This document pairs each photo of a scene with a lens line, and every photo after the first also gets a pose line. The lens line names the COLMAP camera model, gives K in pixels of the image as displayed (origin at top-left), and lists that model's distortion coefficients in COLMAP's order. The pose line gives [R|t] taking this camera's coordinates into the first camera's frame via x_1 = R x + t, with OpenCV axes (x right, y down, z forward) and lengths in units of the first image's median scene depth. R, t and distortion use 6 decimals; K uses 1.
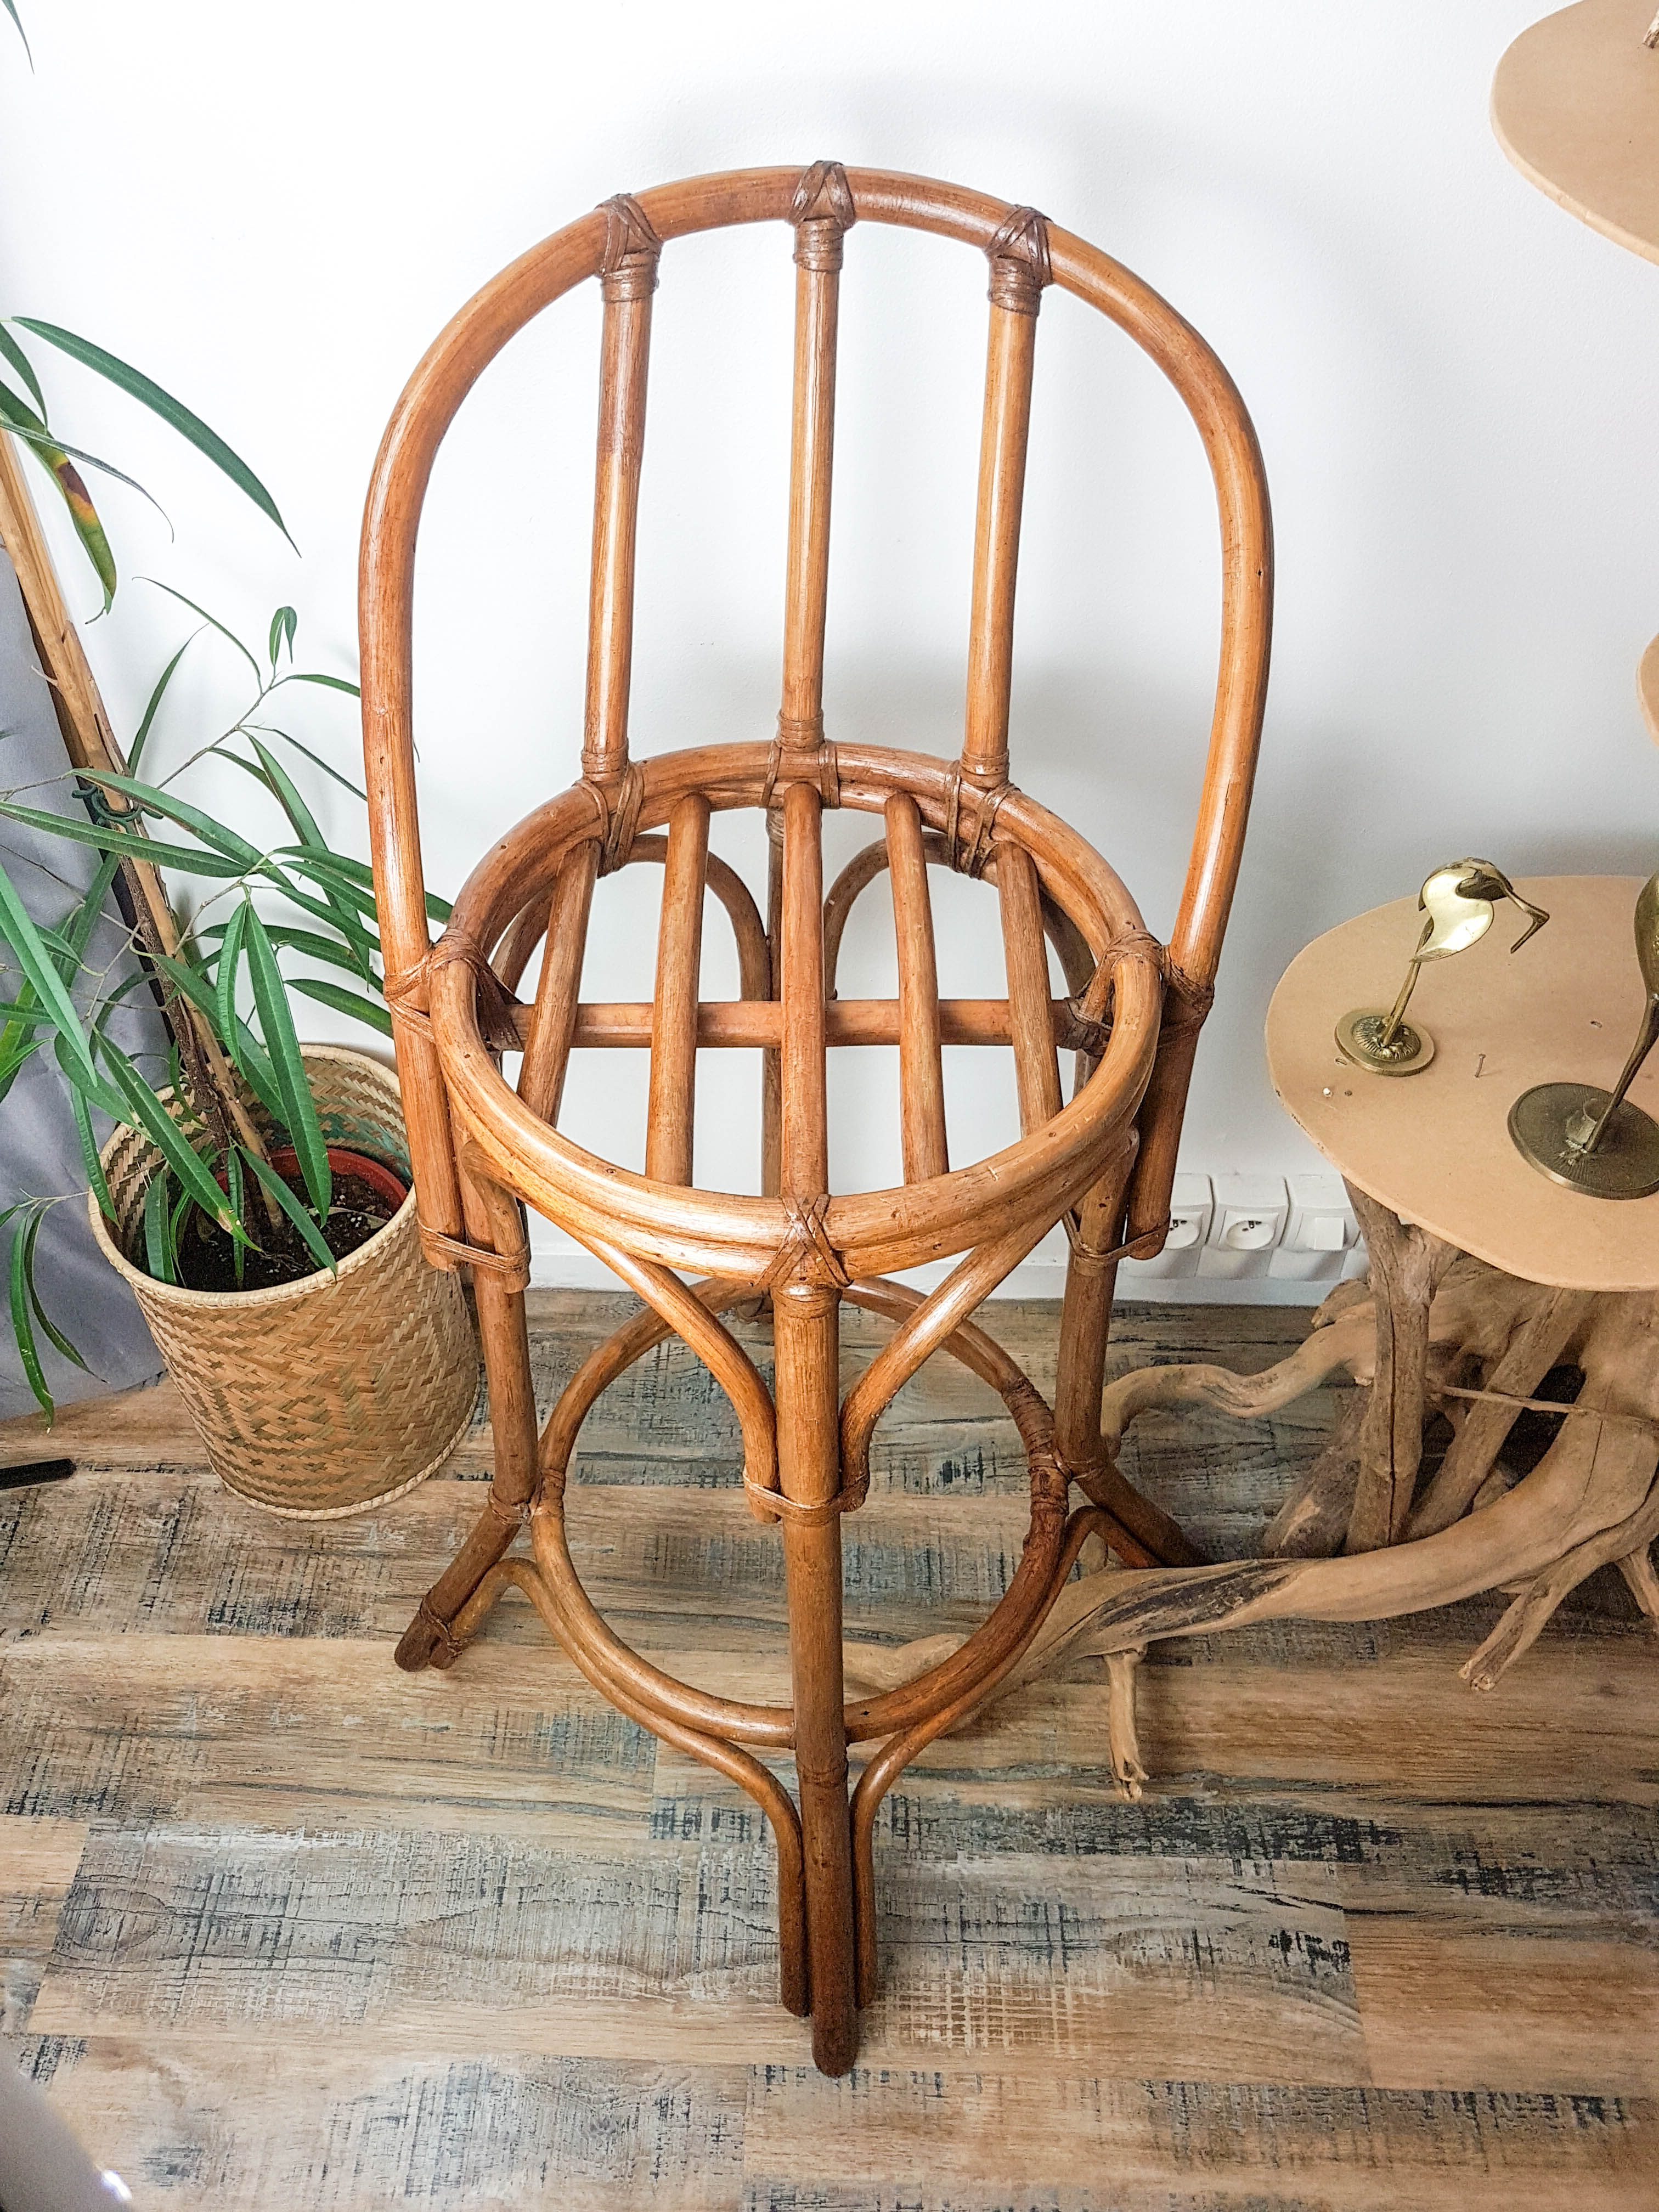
lens RADIAL K [[1753.0, 0, 758.7], [0, 1753.0, 1055.8], [0, 0, 1]] dist [-0.029204, 0.014350]
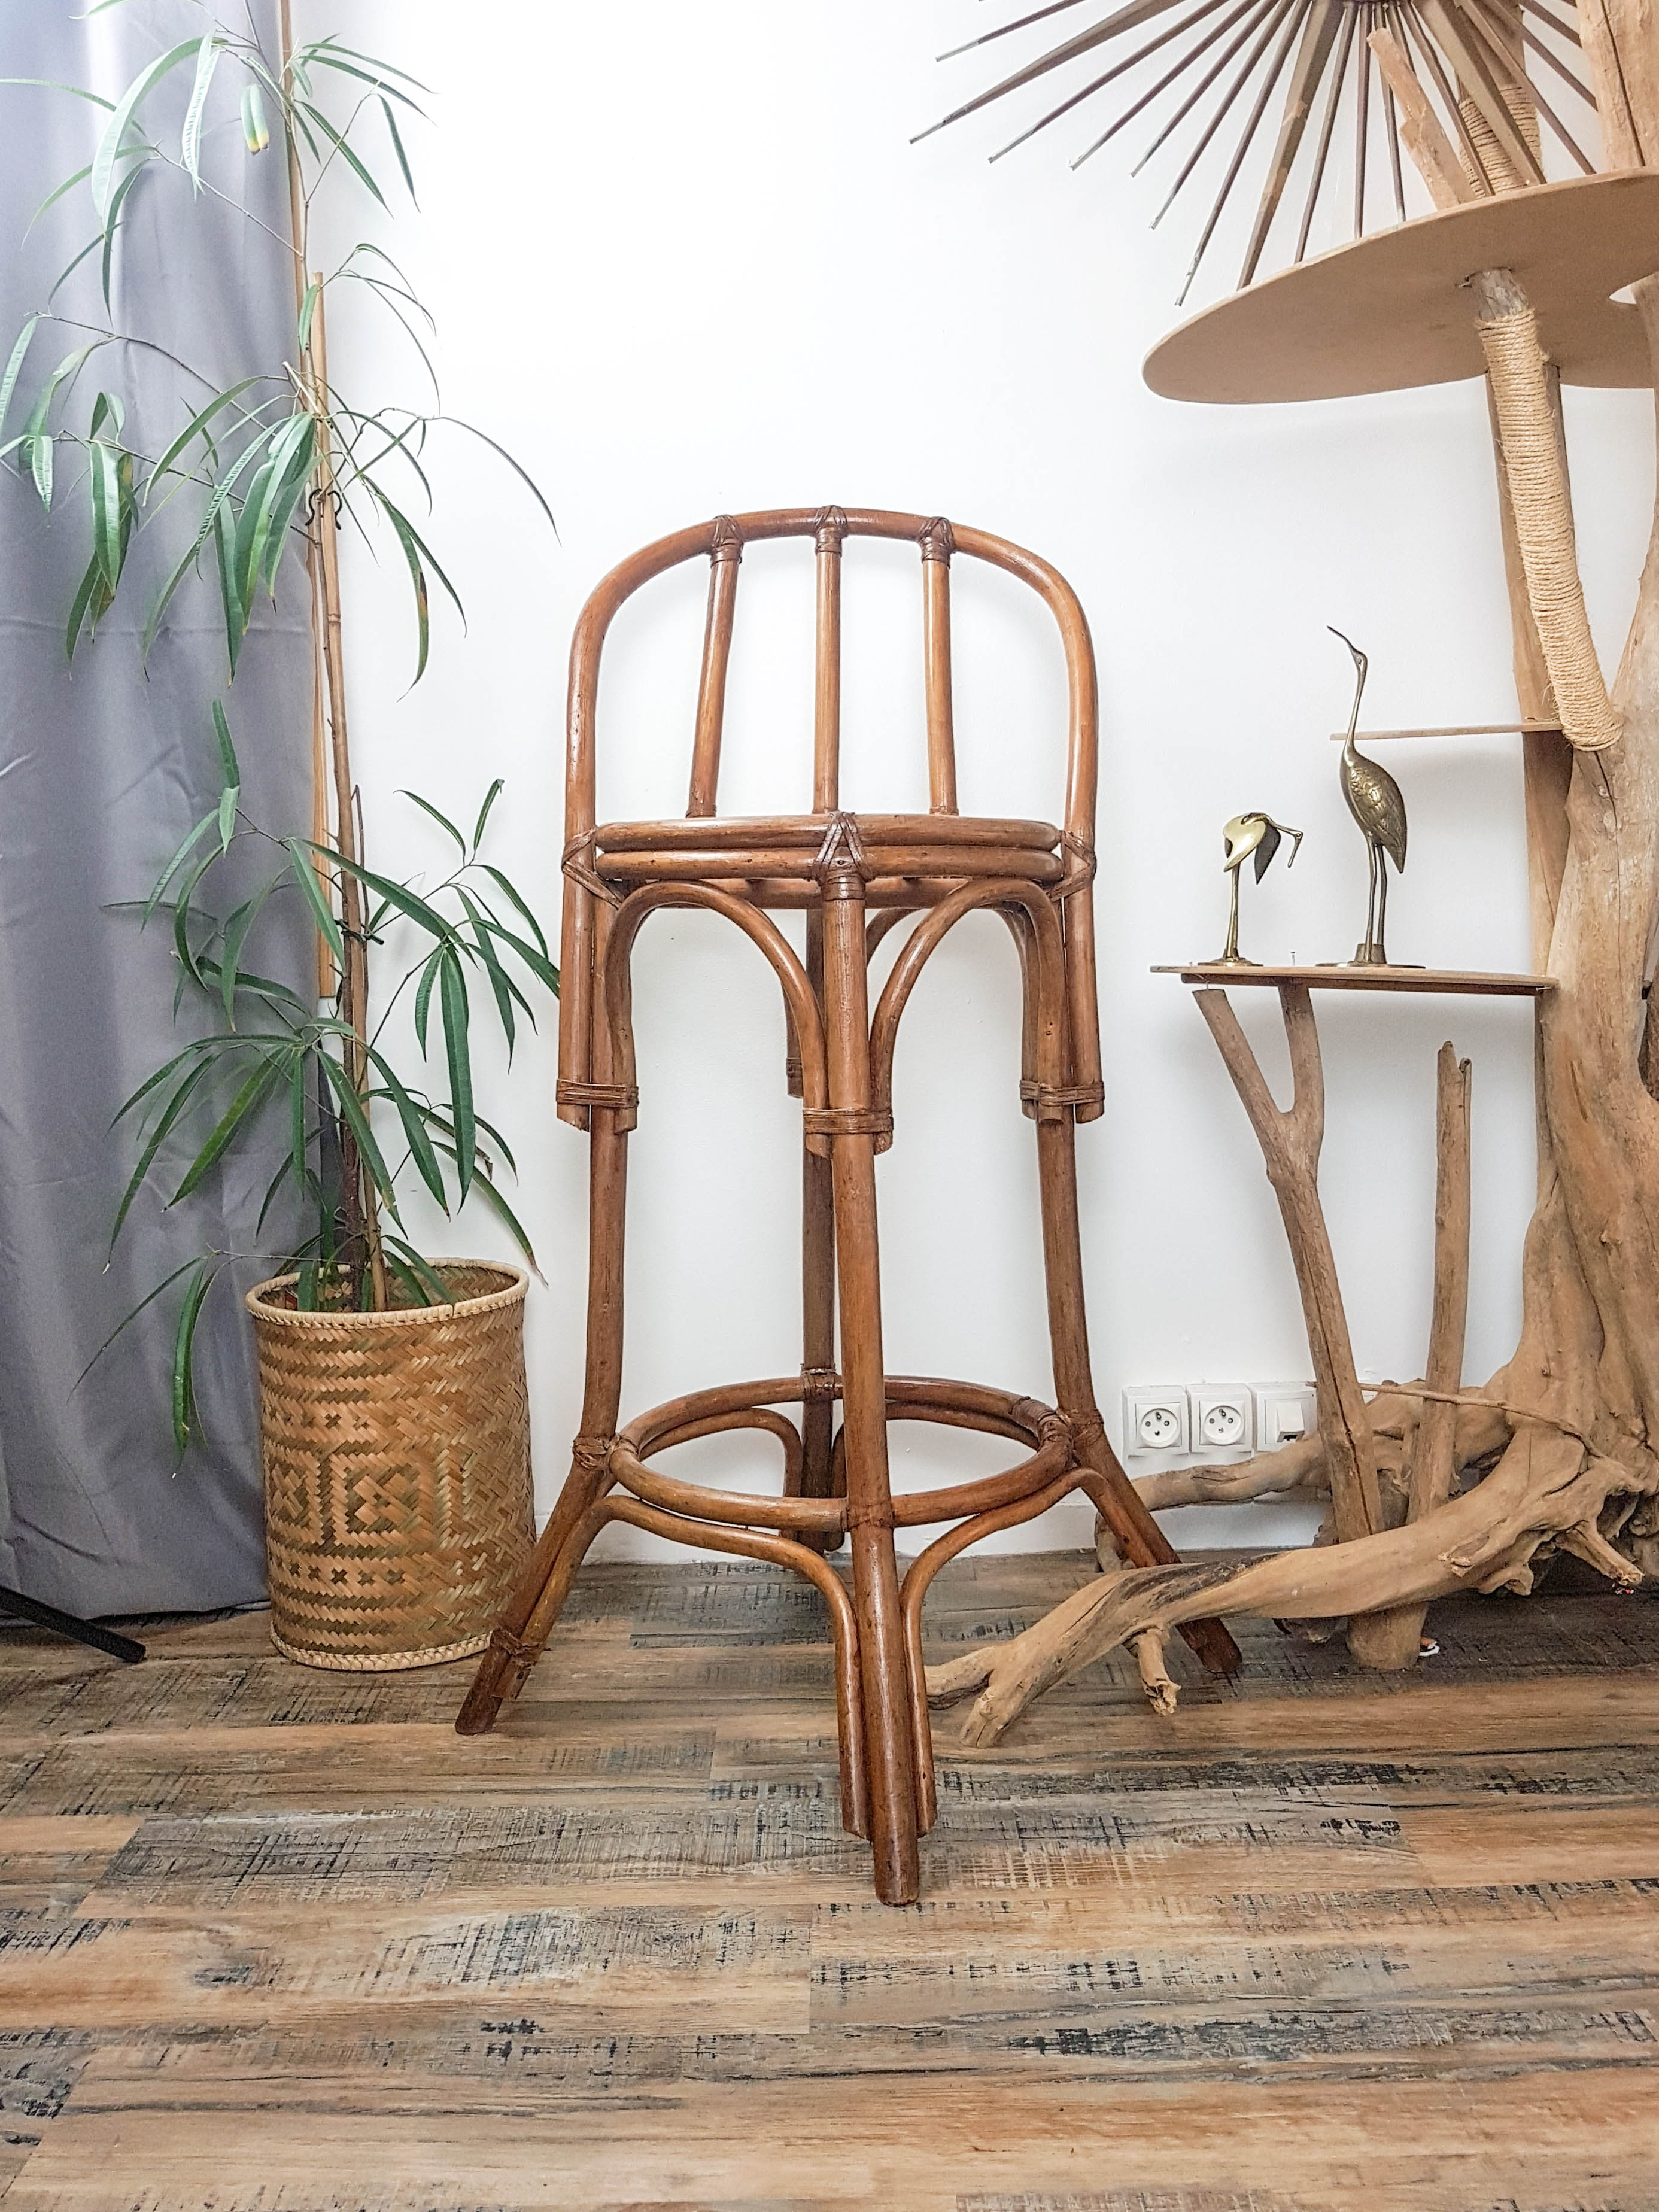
lens RADIAL K [[1903.1, 0, 812.6], [0, 1903.1, 1042.2], [0, 0, 1]] dist [-0.015575, -0.015808]
pose [[0.999394, -0.005658, 0.034357, -0.038475], [0.026635, 0.759758, -0.649660, 0.868761], [-0.022427, 0.650181, 0.759448, -0.131180]]
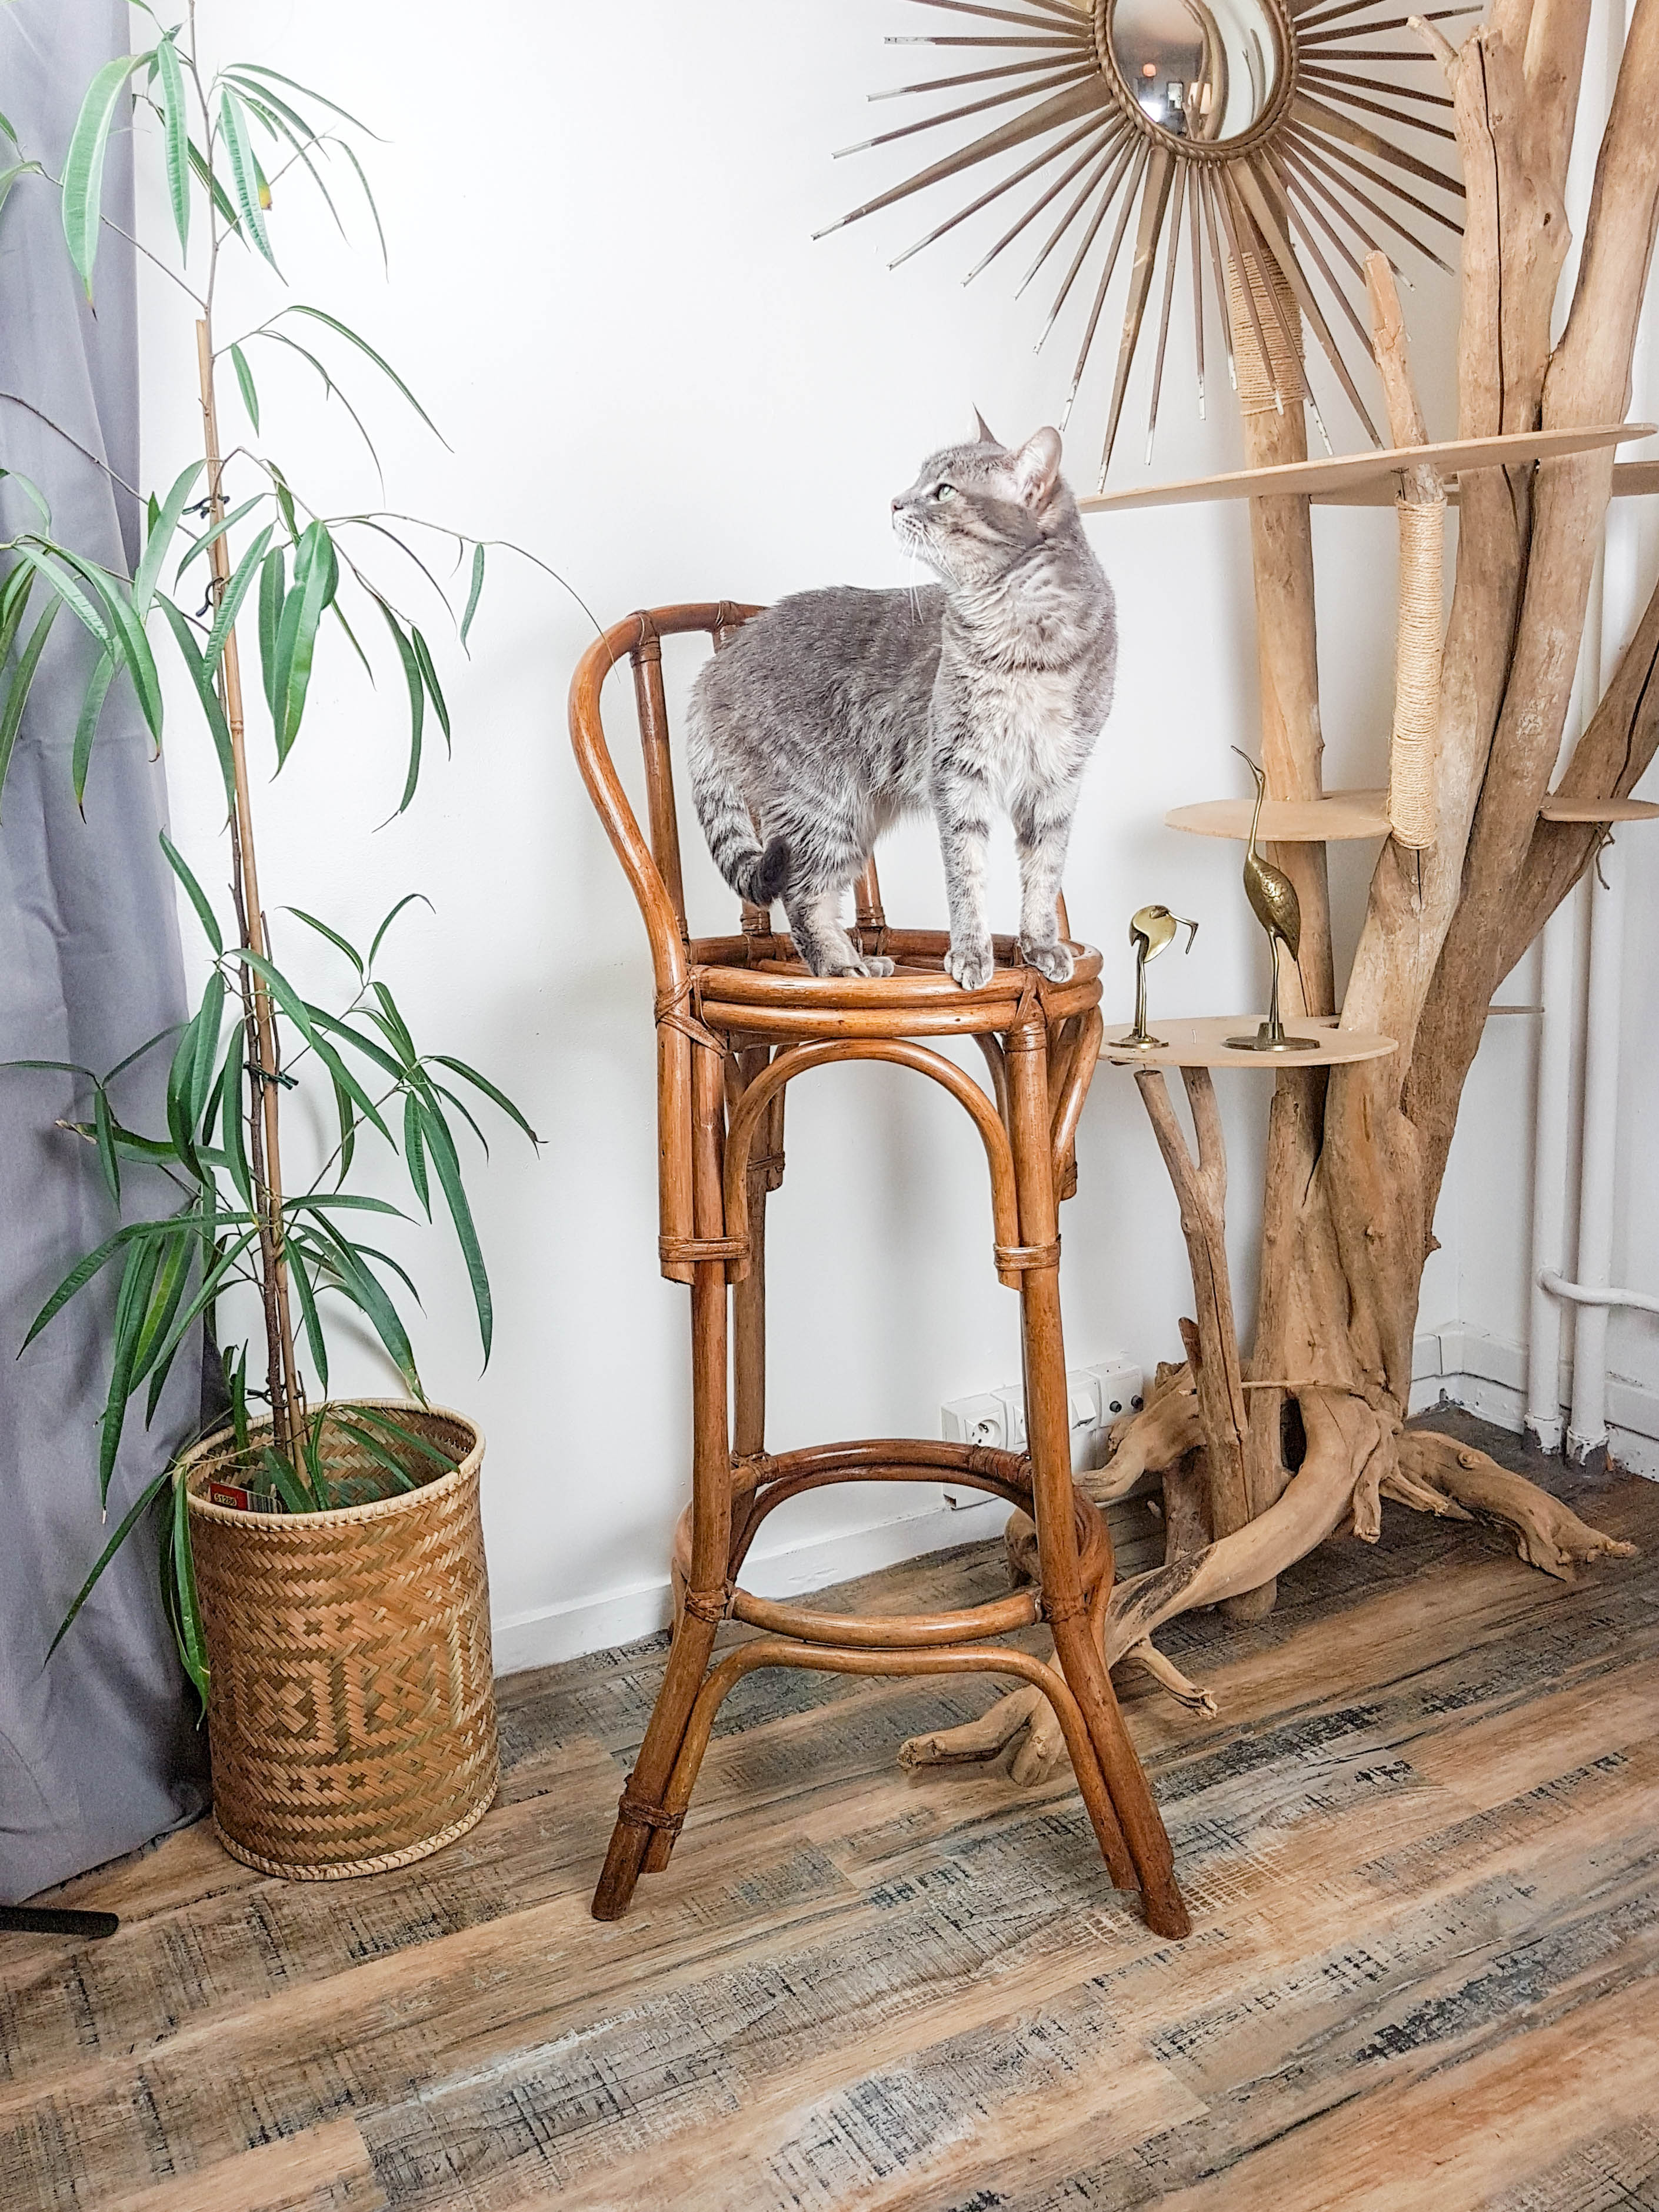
lens RADIAL K [[1894.2, 0, 764.0], [0, 1894.2, 1032.9], [0, 0, 1]] dist [-0.042503, 0.027595]
pose [[0.866542, -0.098260, 0.489335, -0.657764], [0.368328, 0.787514, -0.494121, 0.591357], [-0.336806, 0.608413, 0.718606, -0.126904]]
